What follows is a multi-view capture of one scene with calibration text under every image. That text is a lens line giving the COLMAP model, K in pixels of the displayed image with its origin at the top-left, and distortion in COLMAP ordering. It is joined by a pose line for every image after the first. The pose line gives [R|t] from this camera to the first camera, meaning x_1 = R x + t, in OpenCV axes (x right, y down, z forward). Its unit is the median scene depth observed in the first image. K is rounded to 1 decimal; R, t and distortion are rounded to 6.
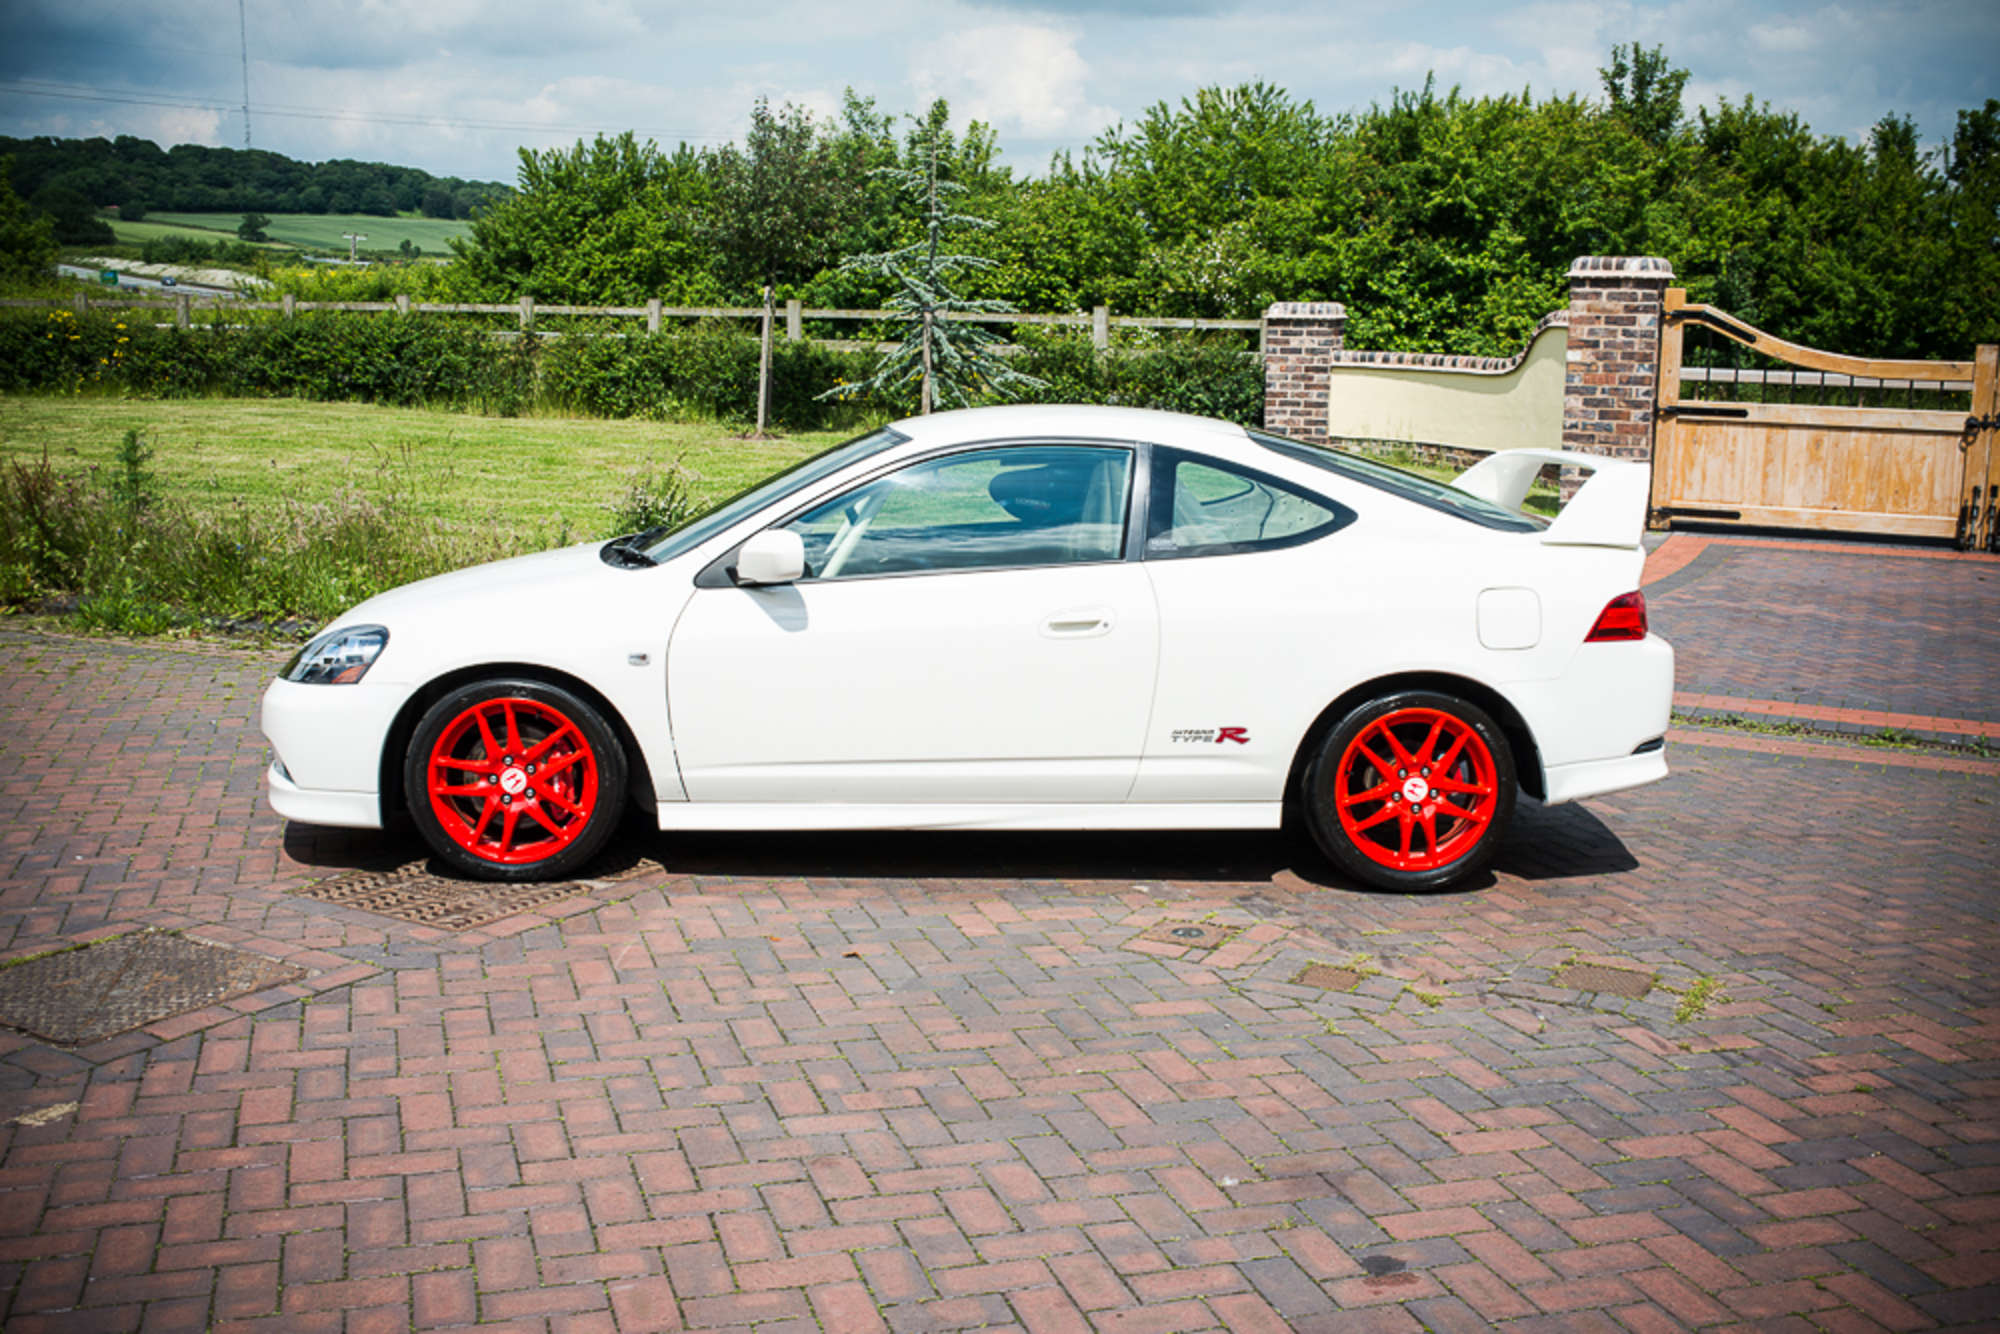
lens RADIAL K [[1939.7, 0, 1000.0], [0, 1939.7, 667.0], [0, 0, 1]] dist [-0.097176, -0.001375]
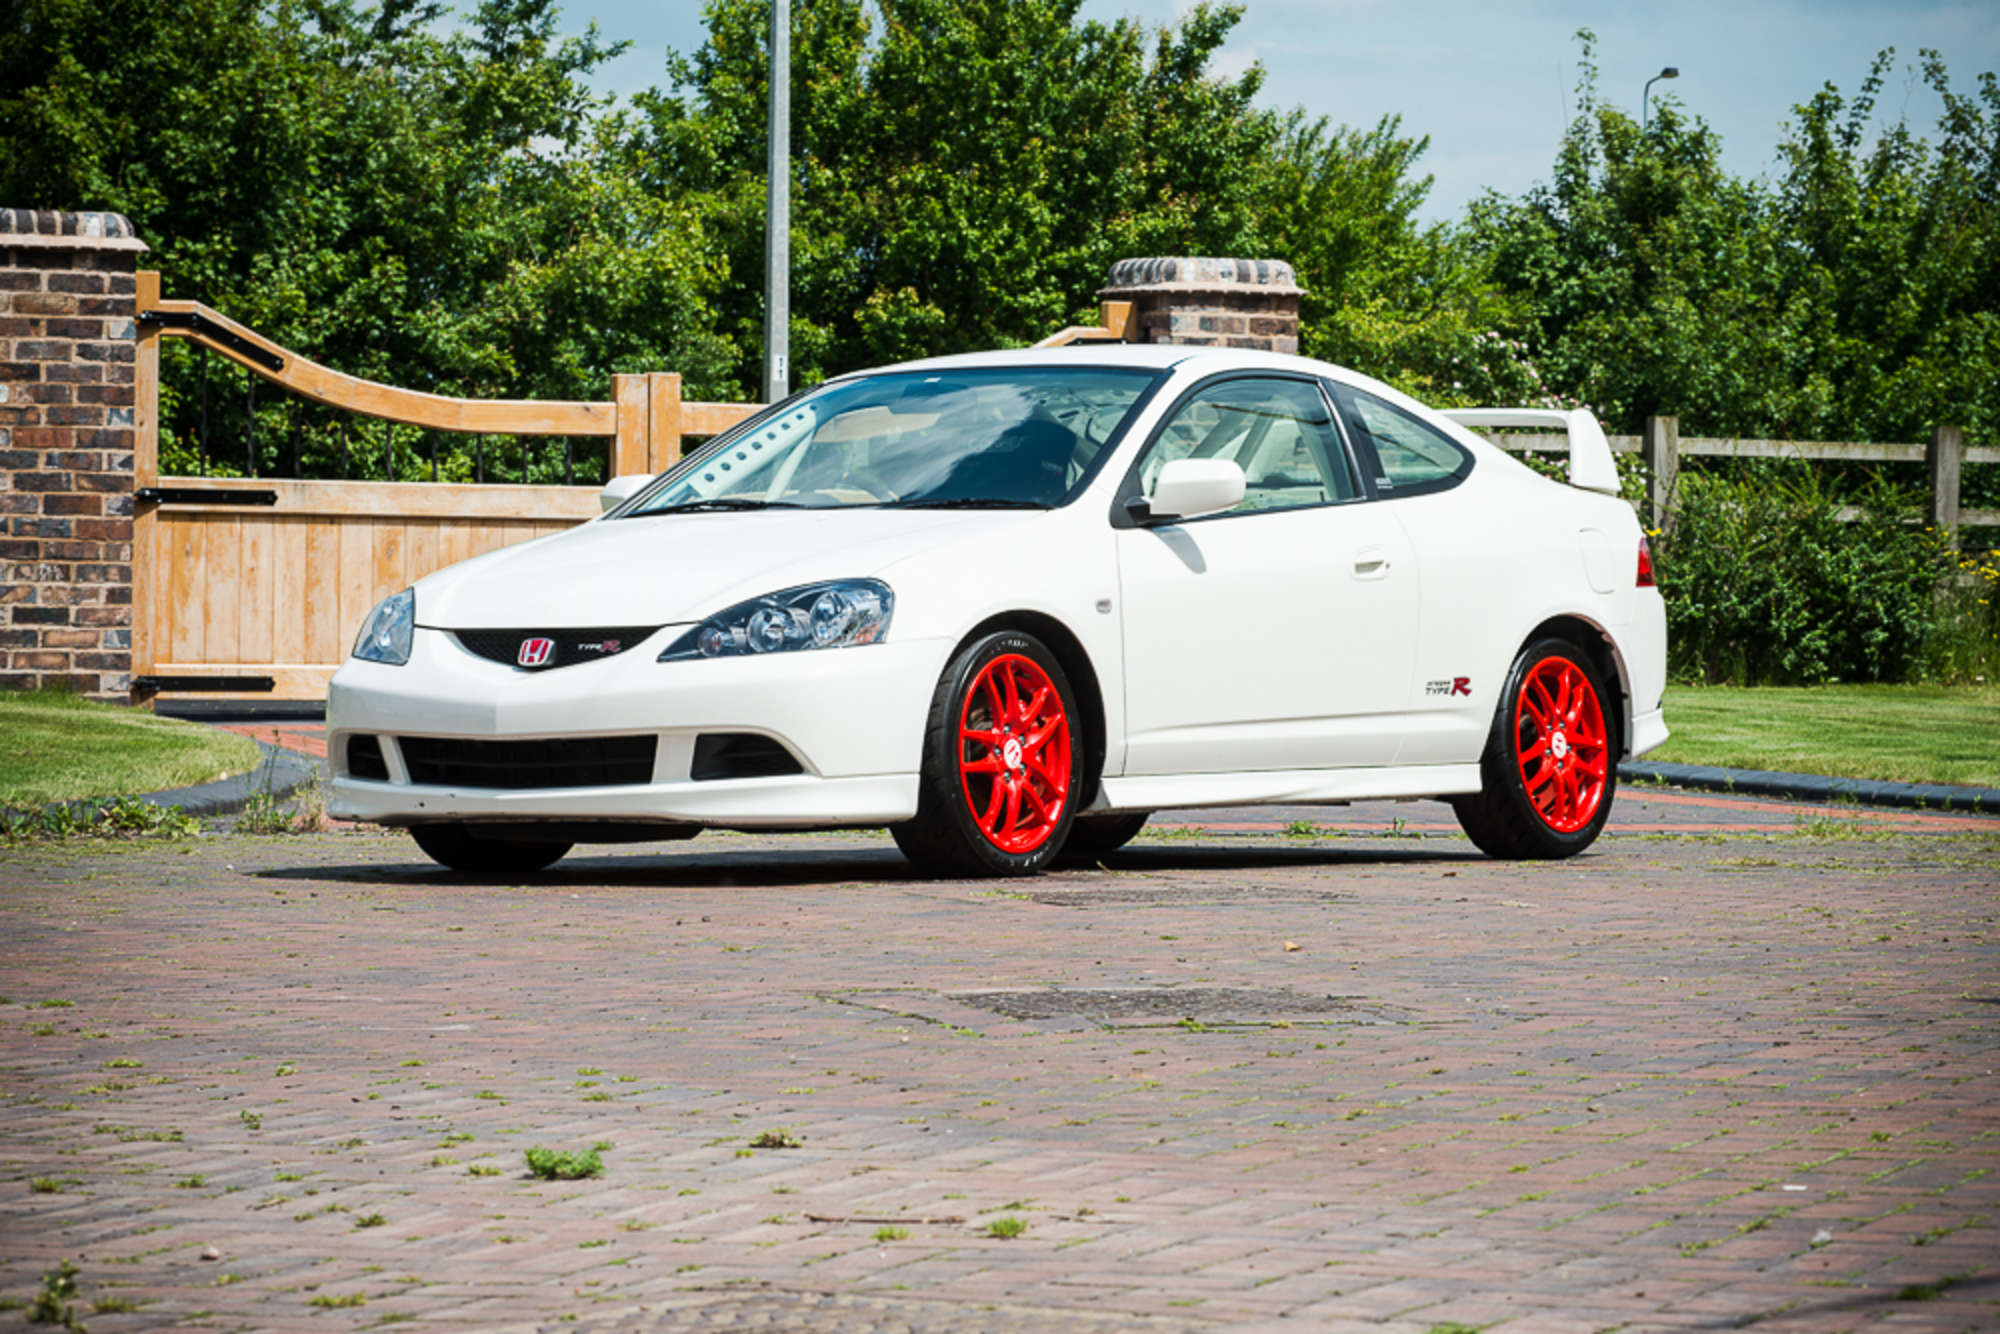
lens RADIAL K [[6461.4, 0, 1000.0], [0, 6461.4, 667.0], [0, 0, 1]] dist [-0.003507, 0.345685]
pose [[0.591790, -0.014257, 0.805966, -0.983689], [0.138409, 0.986792, -0.084174, 0.100635], [-0.794121, 0.161366, 0.585946, -0.249583]]
